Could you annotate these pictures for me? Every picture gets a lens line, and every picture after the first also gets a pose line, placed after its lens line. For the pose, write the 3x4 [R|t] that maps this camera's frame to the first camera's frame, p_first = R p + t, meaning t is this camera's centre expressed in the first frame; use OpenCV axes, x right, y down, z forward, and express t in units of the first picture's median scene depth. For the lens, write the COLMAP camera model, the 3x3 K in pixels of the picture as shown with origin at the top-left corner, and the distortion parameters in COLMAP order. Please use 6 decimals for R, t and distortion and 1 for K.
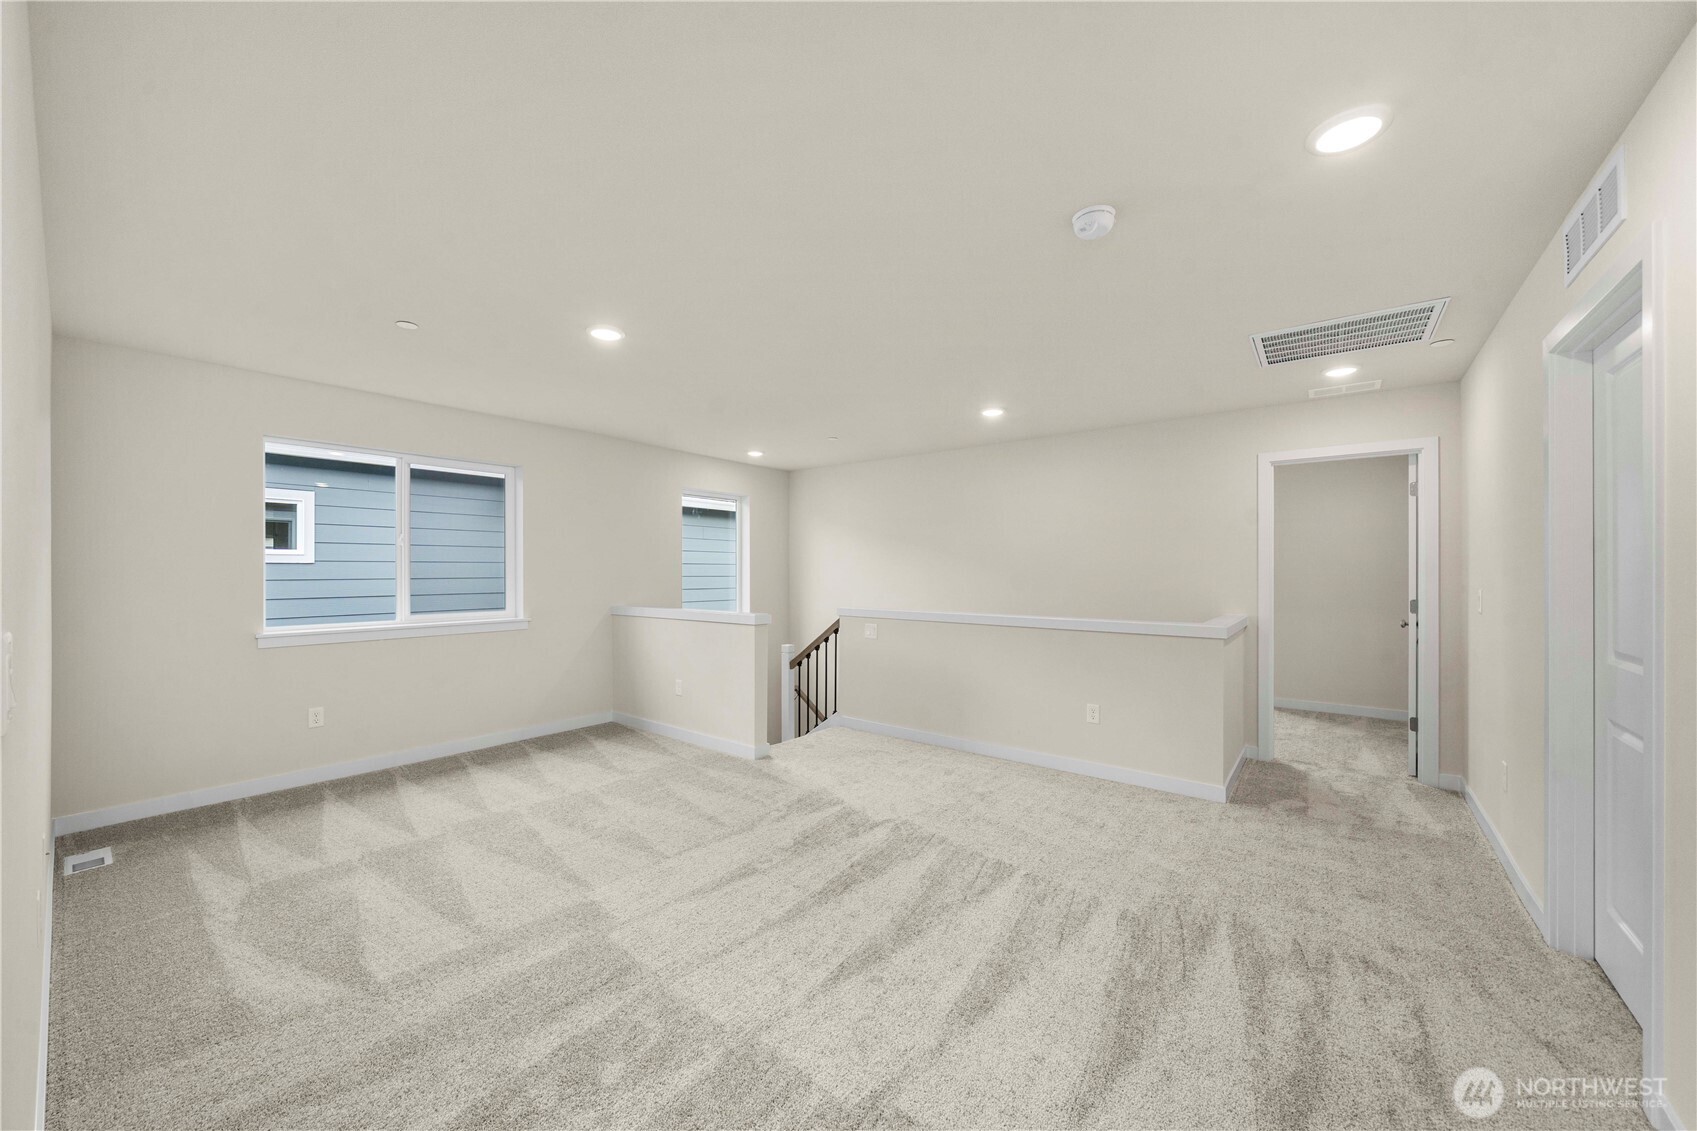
lens RADIAL K [[637.6, 0, 856.0], [0, 637.6, 570.3], [0, 0, 1]] dist [-0.003453, -0.001286]
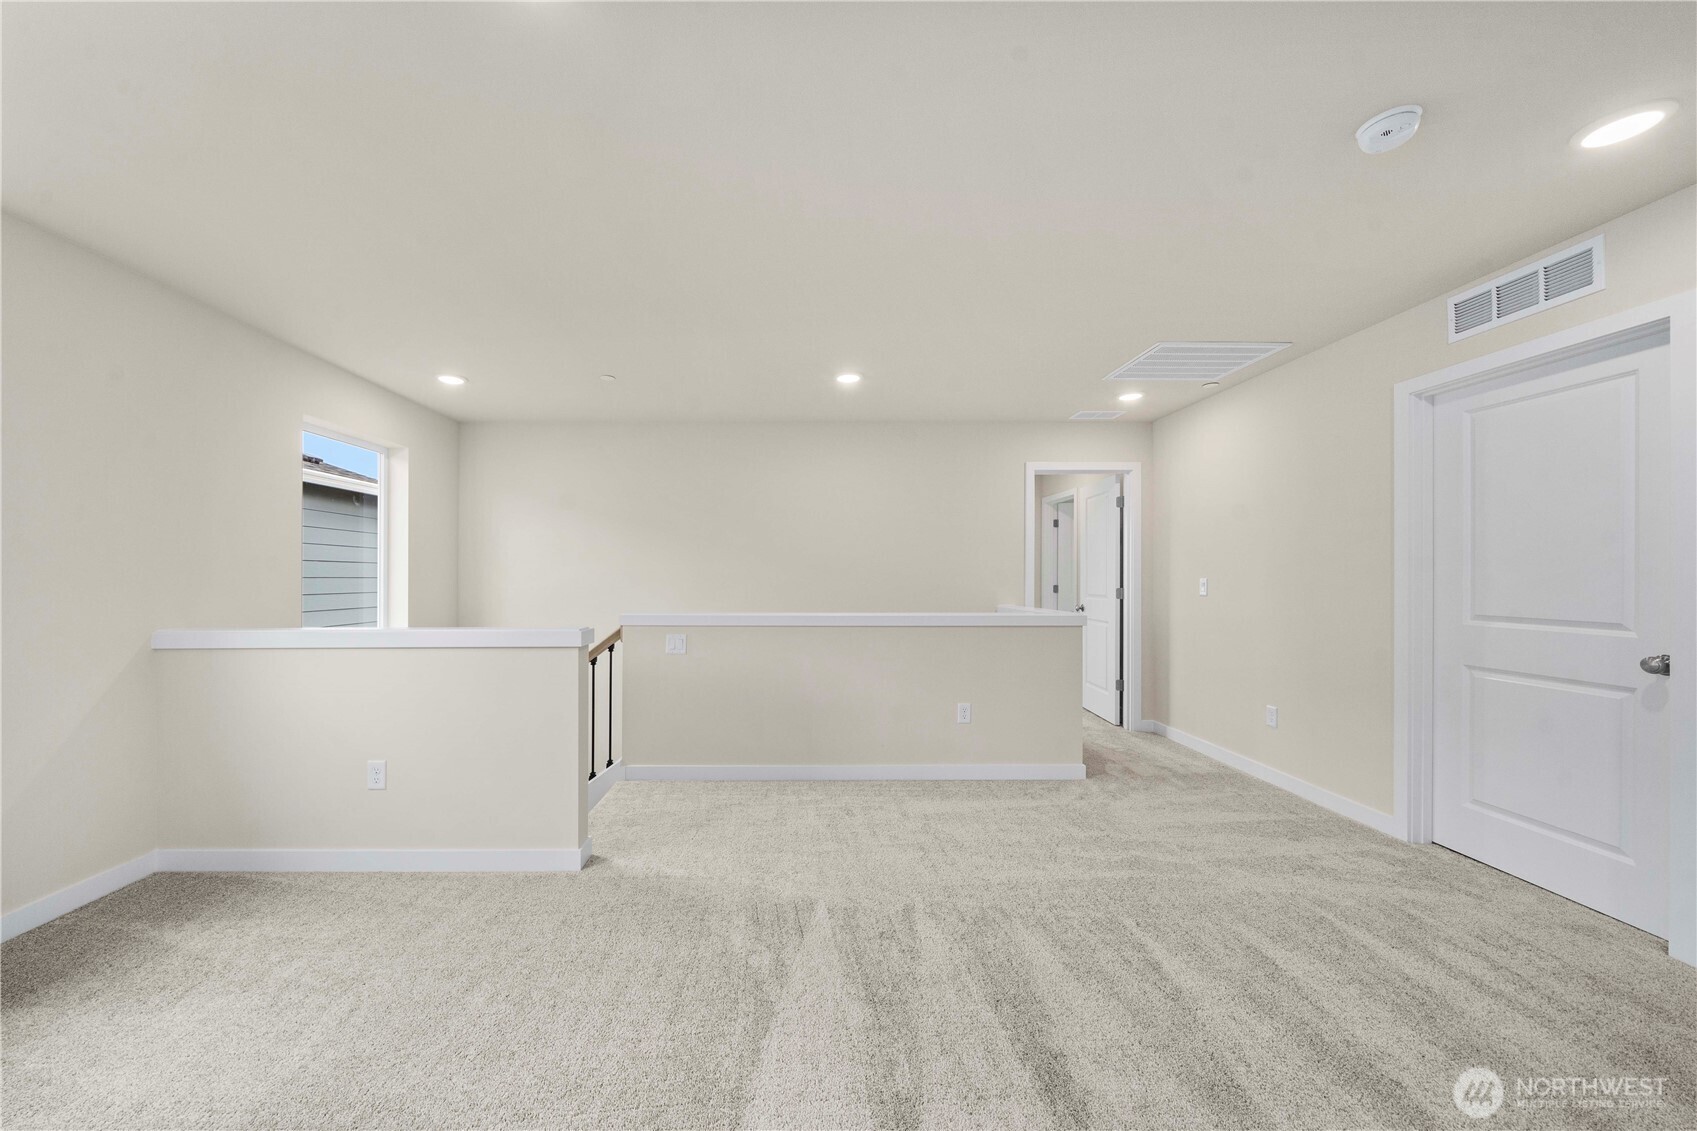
lens RADIAL K [[606.2, 0, 842.5], [0, 606.2, 561.7], [0, 0, 1]] dist [-0.007425, -0.000027]
pose [[0.777153, 0.011287, 0.629210, -0.358942], [-0.000641, 0.999853, -0.017144, 0.015225], [-0.629311, 0.012920, 0.777046, 0.428575]]
